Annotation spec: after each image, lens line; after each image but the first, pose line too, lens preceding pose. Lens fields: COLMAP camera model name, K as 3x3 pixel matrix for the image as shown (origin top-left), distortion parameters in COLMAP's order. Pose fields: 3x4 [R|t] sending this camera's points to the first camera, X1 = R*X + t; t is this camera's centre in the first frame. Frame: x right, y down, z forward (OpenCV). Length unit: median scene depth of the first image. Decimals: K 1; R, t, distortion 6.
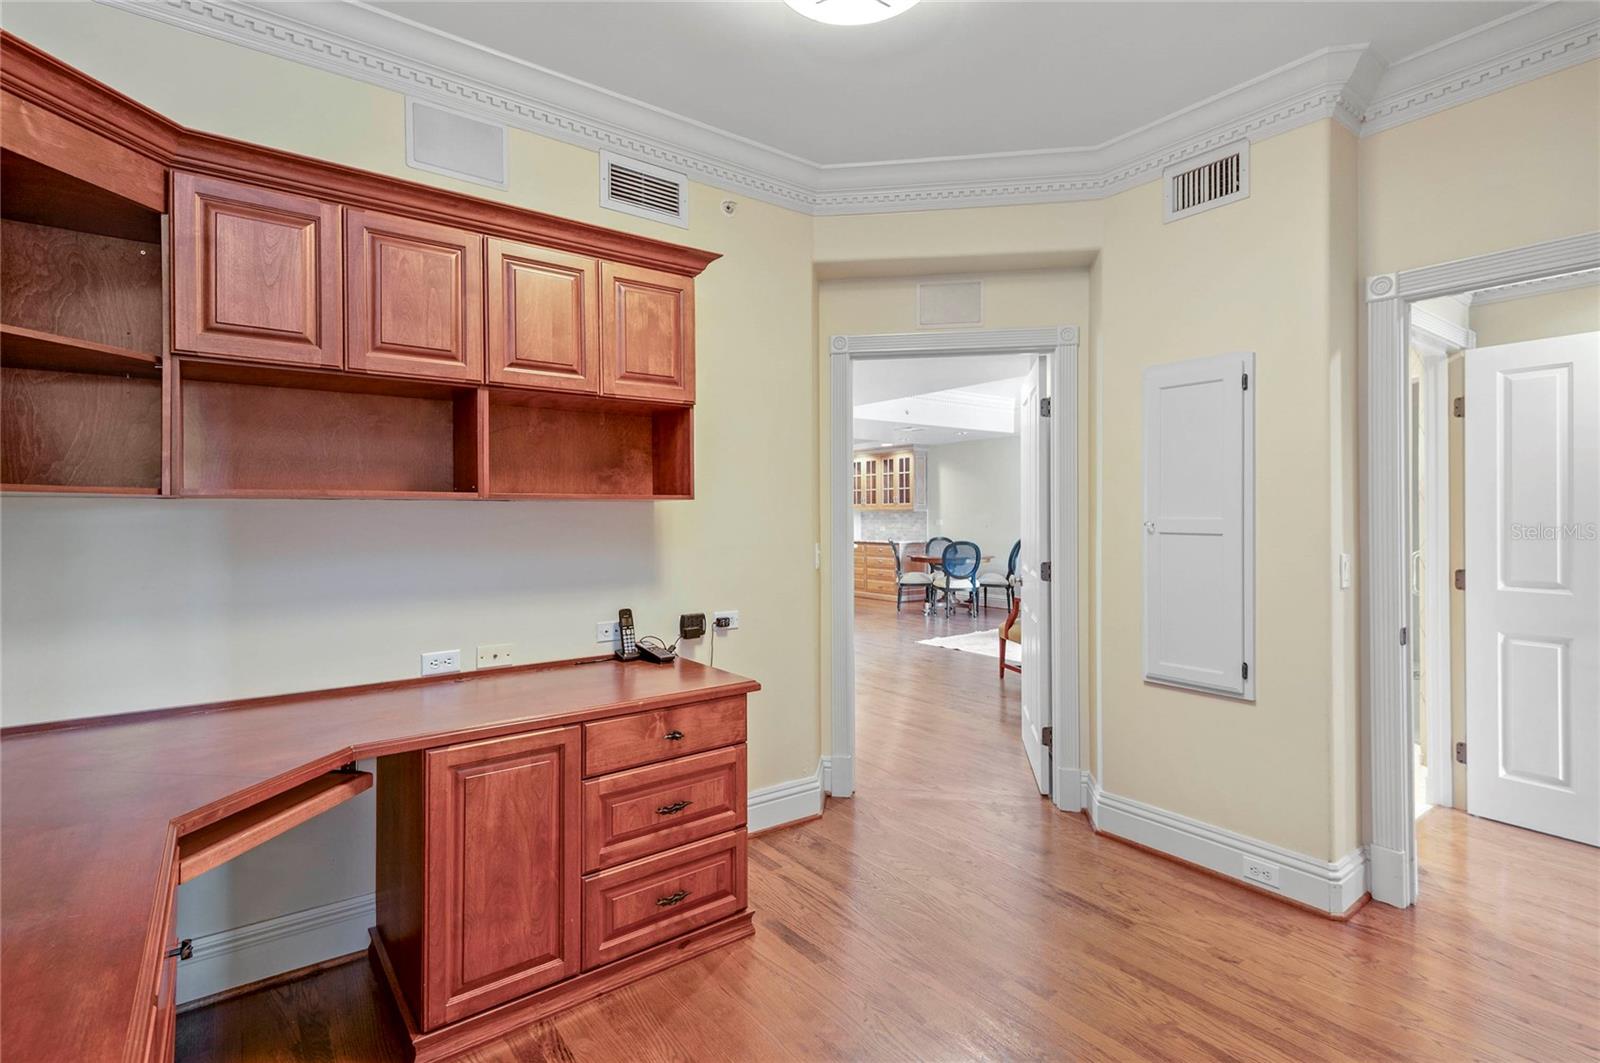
lens RADIAL K [[762.4, 0, 794.4], [0, 762.4, 514.2], [0, 0, 1]] dist [0.017622, -0.001307]
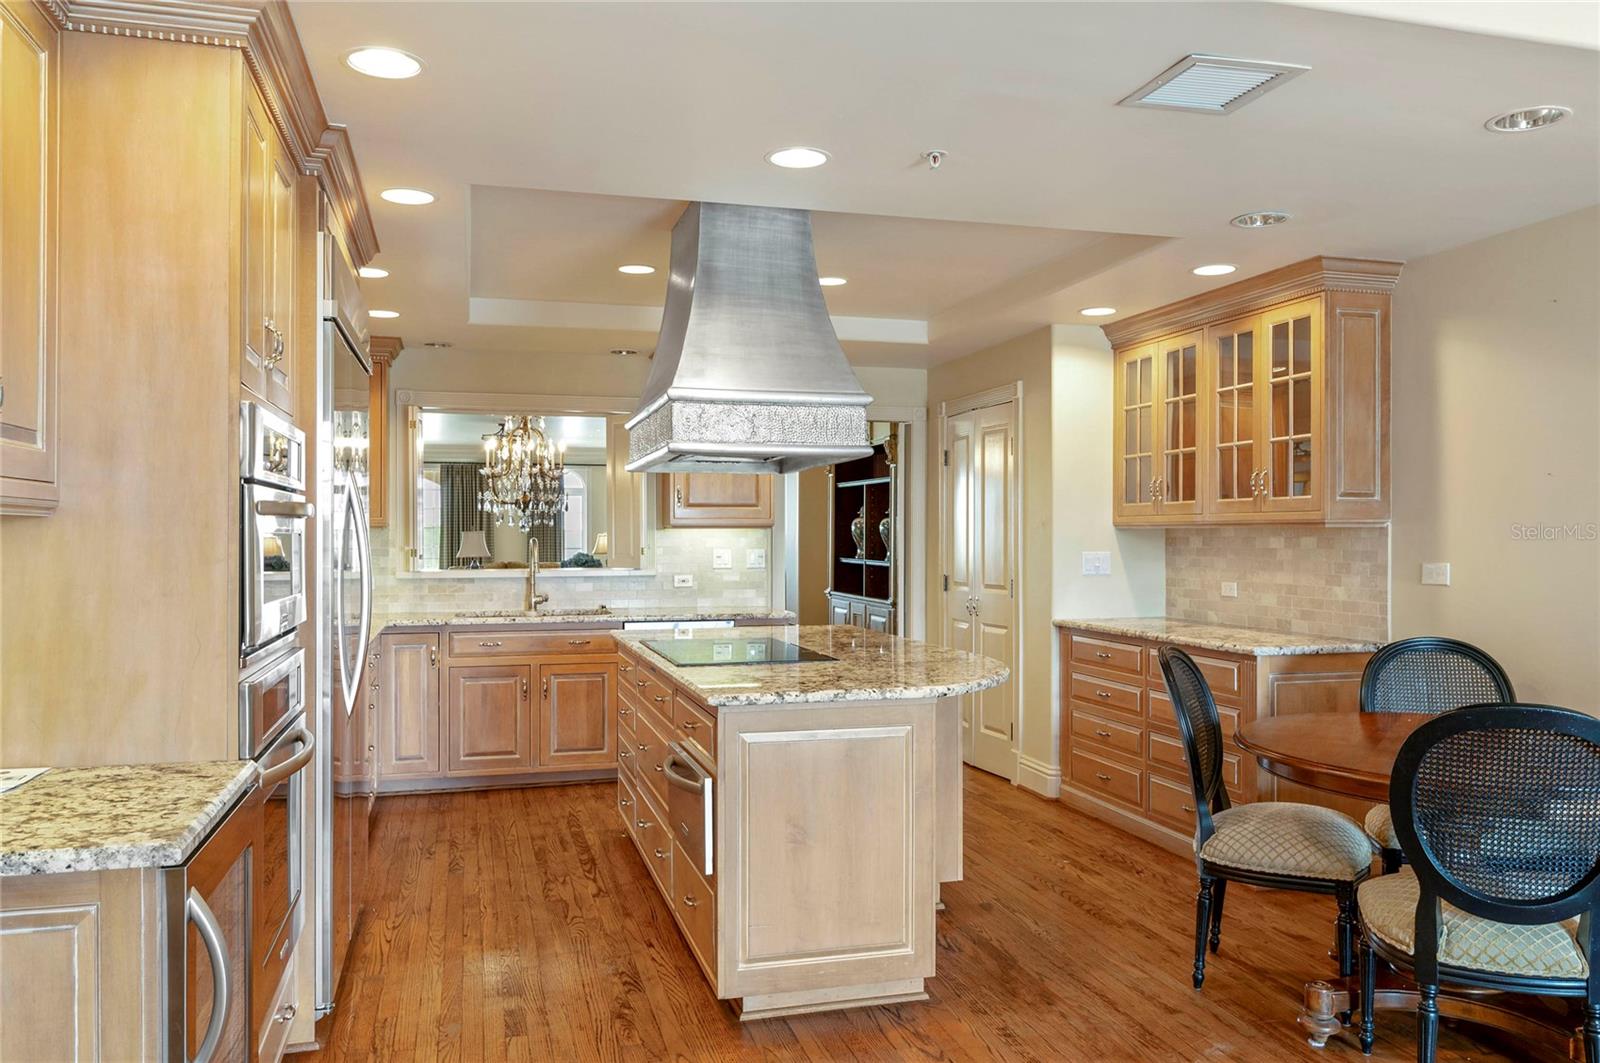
lens RADIAL K [[1152.3, 0, 796.3], [0, 1152.3, 541.7], [0, 0, 1]] dist [-0.023468, 0.002889]
pose [[0.927222, 0.006747, -0.374451, 0.133691], [-0.005871, 0.999977, 0.003479, 0.001348], [0.374466, -0.001027, 0.927240, 0.573657]]
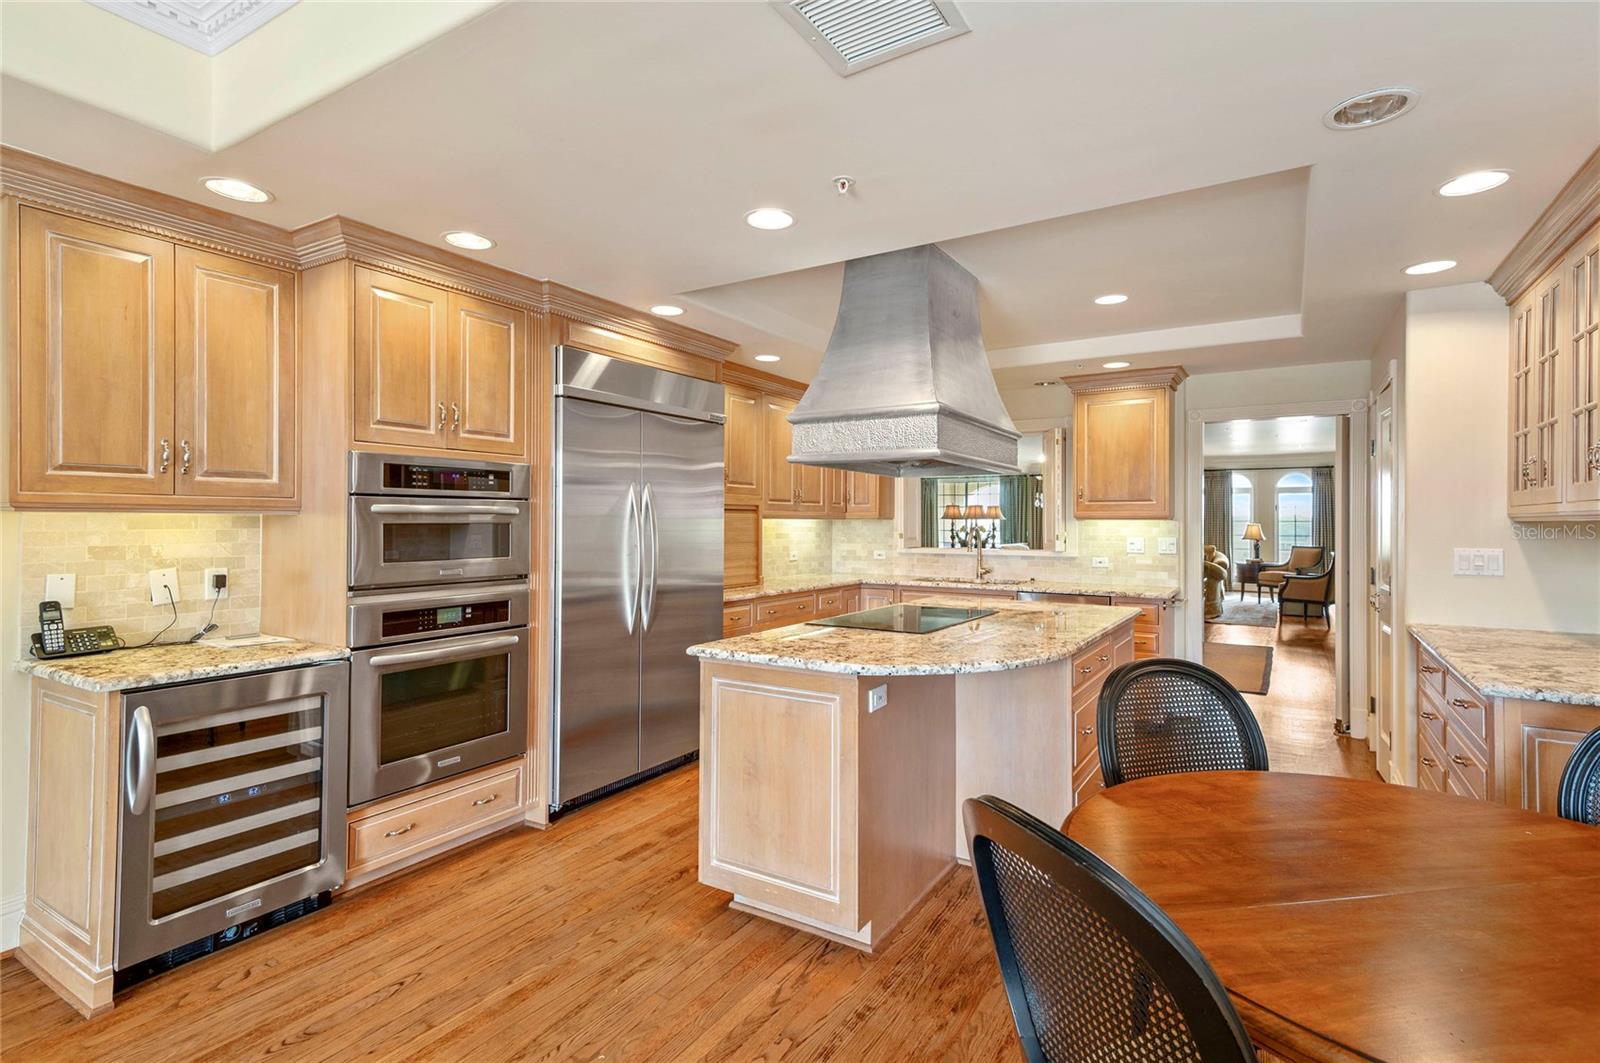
lens RADIAL K [[762.4, 0, 807.0], [0, 762.4, 517.6], [0, 0, 1]] dist [0.017622, -0.001307]
pose [[0.365503, 0.001196, -0.930809, 0.239549], [-0.010410, 0.999942, -0.002803, -0.001070], [0.930752, 0.010714, 0.365495, 0.749051]]
